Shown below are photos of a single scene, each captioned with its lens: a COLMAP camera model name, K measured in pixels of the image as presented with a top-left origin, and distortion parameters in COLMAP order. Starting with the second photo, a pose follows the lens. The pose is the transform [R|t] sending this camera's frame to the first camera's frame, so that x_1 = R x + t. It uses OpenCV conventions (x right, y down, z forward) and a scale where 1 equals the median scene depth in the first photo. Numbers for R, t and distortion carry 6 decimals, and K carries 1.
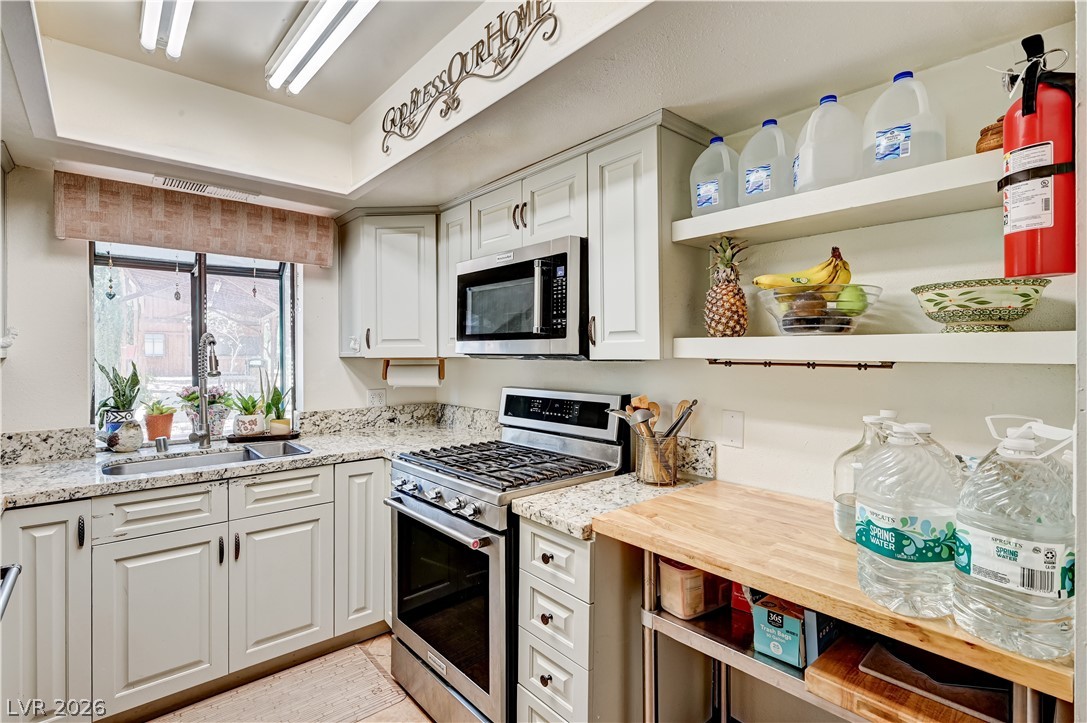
lens RADIAL K [[516.4, 0, 545.8], [0, 516.4, 356.4], [0, 0, 1]] dist [0.000351, -0.000846]
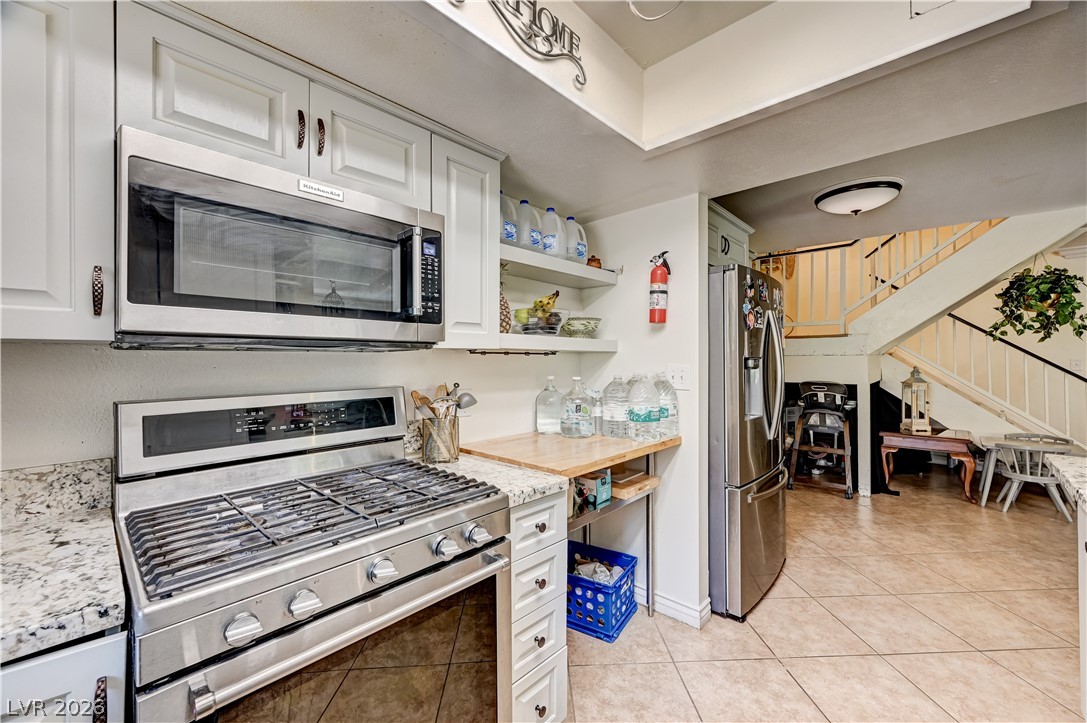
lens RADIAL K [[435.3, 0, 547.7], [0, 435.3, 353.3], [0, 0, 1]] dist [-0.000275, 0.000803]
pose [[-0.107448, 0.007195, 0.994185, -0.701963], [0.004943, 0.999965, -0.006703, 0.020793], [-0.994198, 0.004194, -0.107480, 0.826874]]
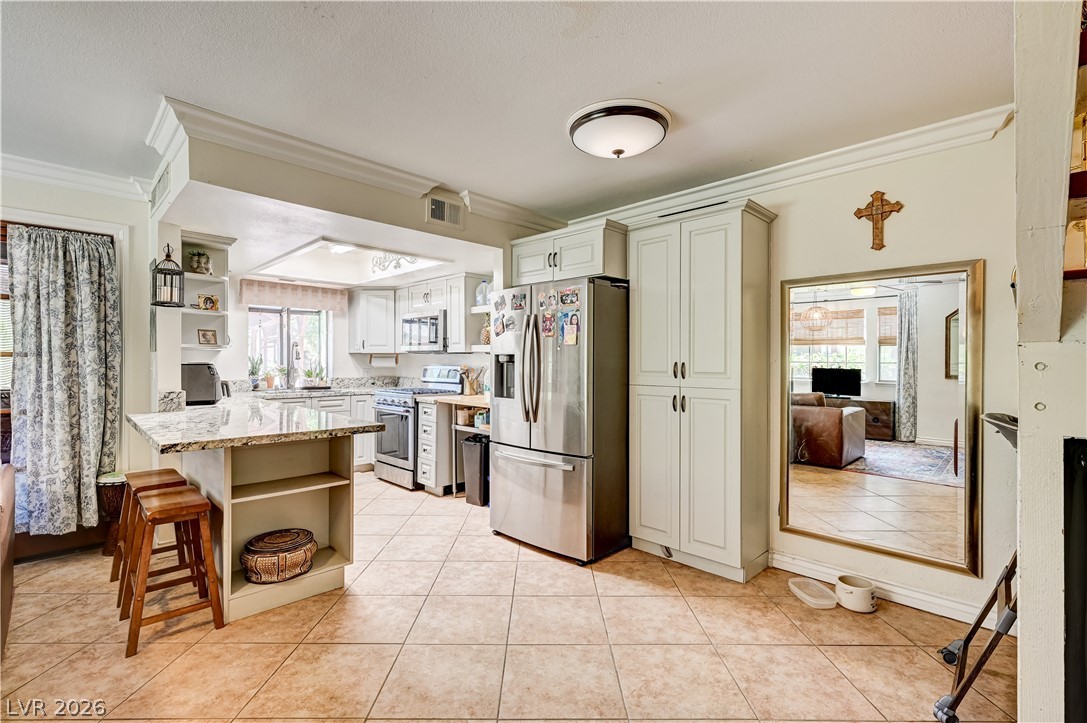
lens RADIAL K [[488.5, 0, 548.6], [0, 488.5, 360.9], [0, 0, 1]] dist [0.003029, 0.000172]
pose [[0.997225, 0.005449, 0.074250, 0.417366], [-0.005119, 0.999976, -0.004635, 0.058410], [-0.074273, 0.004242, 0.997229, -1.629821]]
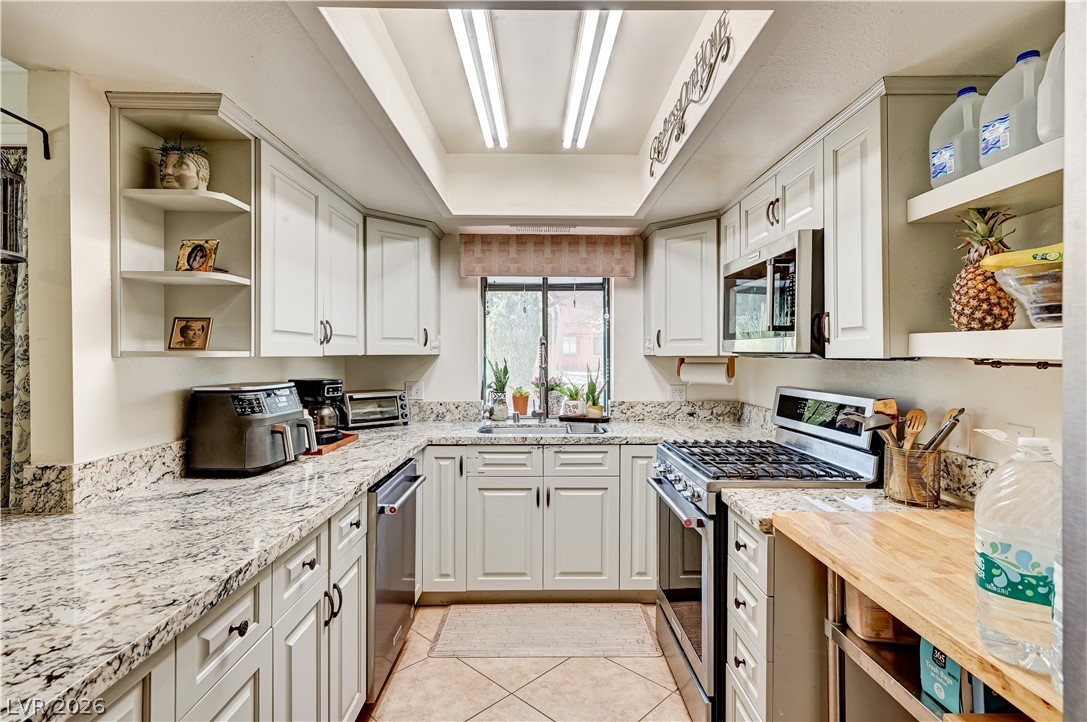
lens RADIAL K [[540.8, 0, 547.6], [0, 540.8, 355.4], [0, 0, 1]] dist [0.002255, 0.001077]
pose [[0.762558, 0.003790, -0.646908, 0.316519], [-0.004418, 0.999990, 0.000650, 0.002515], [0.646904, 0.002363, 0.762567, -0.072100]]
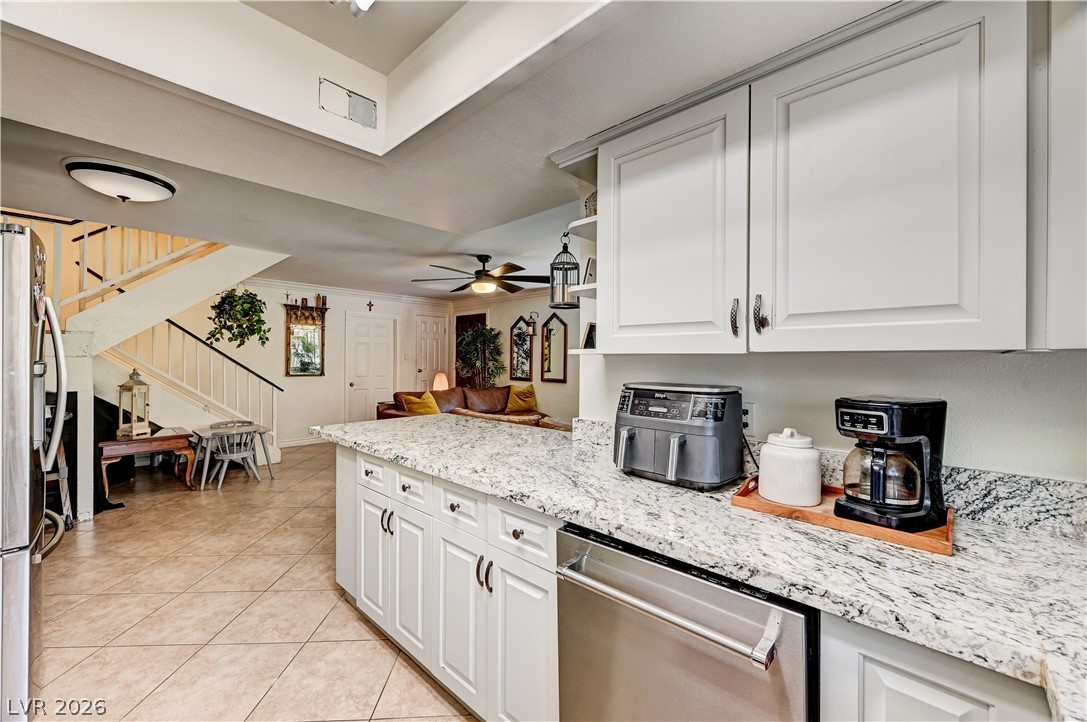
lens RADIAL K [[435.3, 0, 544.5], [0, 435.3, 359.6], [0, 0, 1]] dist [-0.000275, 0.000803]
pose [[-0.994528, -0.005554, -0.104326, -0.483004], [-0.005899, 0.999978, 0.002995, 0.016656], [0.104307, 0.003594, -0.994539, 1.083943]]
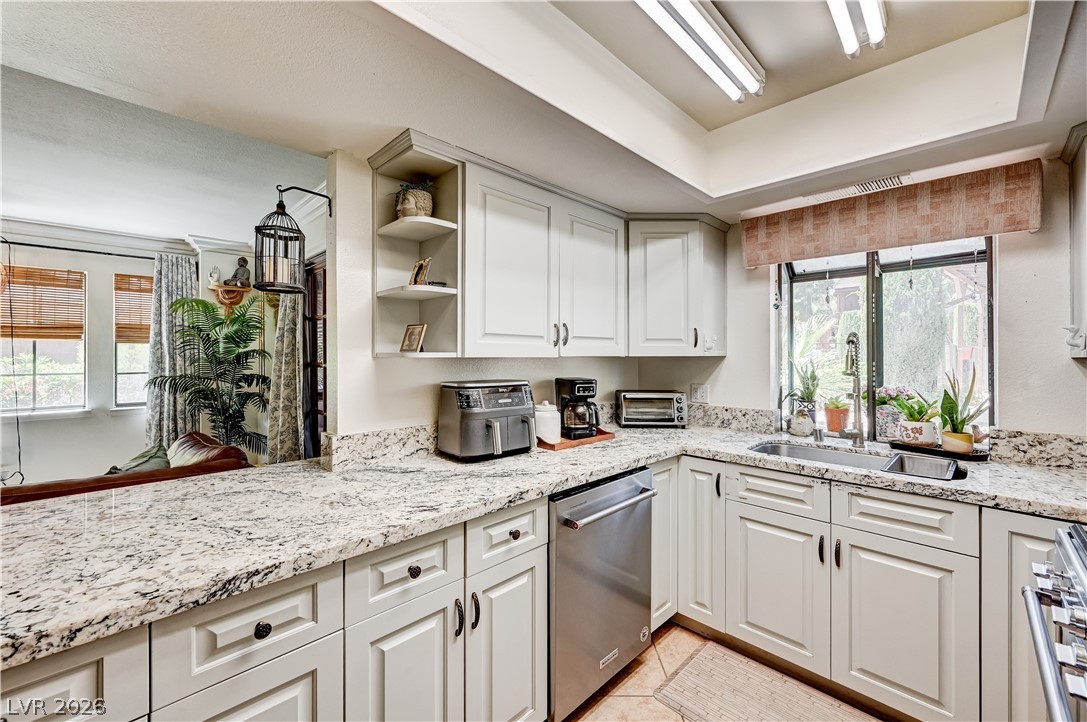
lens RADIAL K [[435.3, 0, 543.7], [0, 435.3, 354.0], [0, 0, 1]] dist [-0.000275, 0.000803]
pose [[0.069179, -0.002250, -0.997602, 0.179799], [-0.005568, 0.999981, -0.002641, 0.002487], [0.997589, 0.005738, 0.069165, 0.410375]]
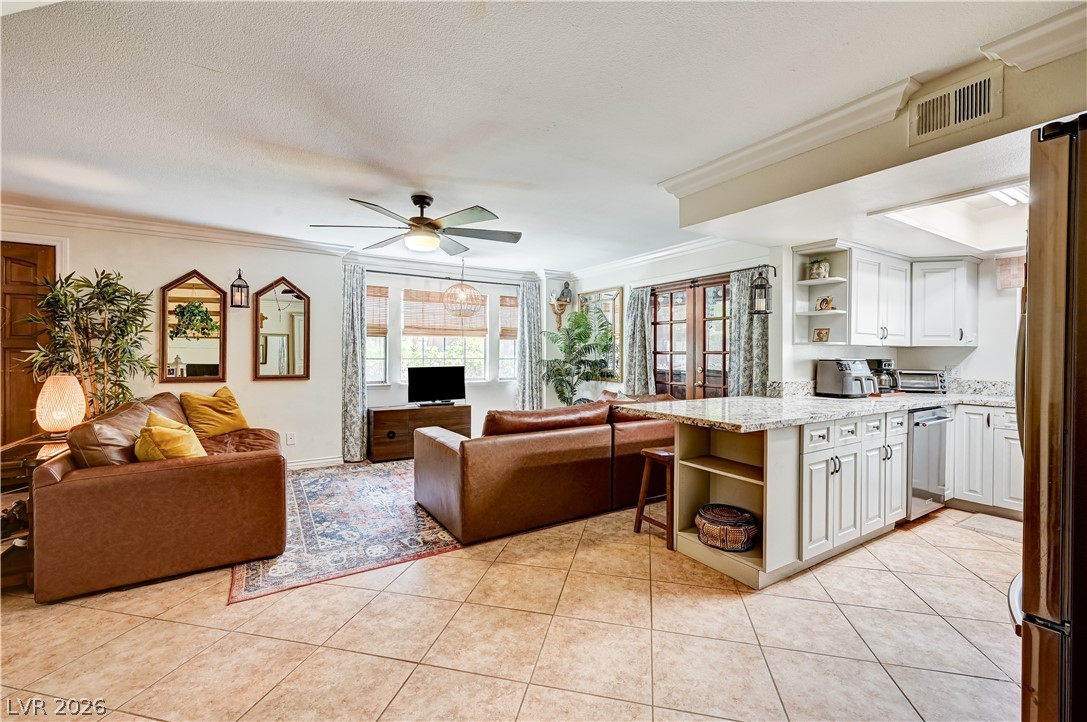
lens RADIAL K [[452.8, 0, 543.7], [0, 452.8, 355.7], [0, 0, 1]] dist [0.002406, 0.000135]
pose [[-0.156593, 0.005157, -0.987650, 1.263630], [-0.010013, 0.999927, 0.006809, 0.050180], [0.987612, 0.010956, -0.156530, -0.584221]]
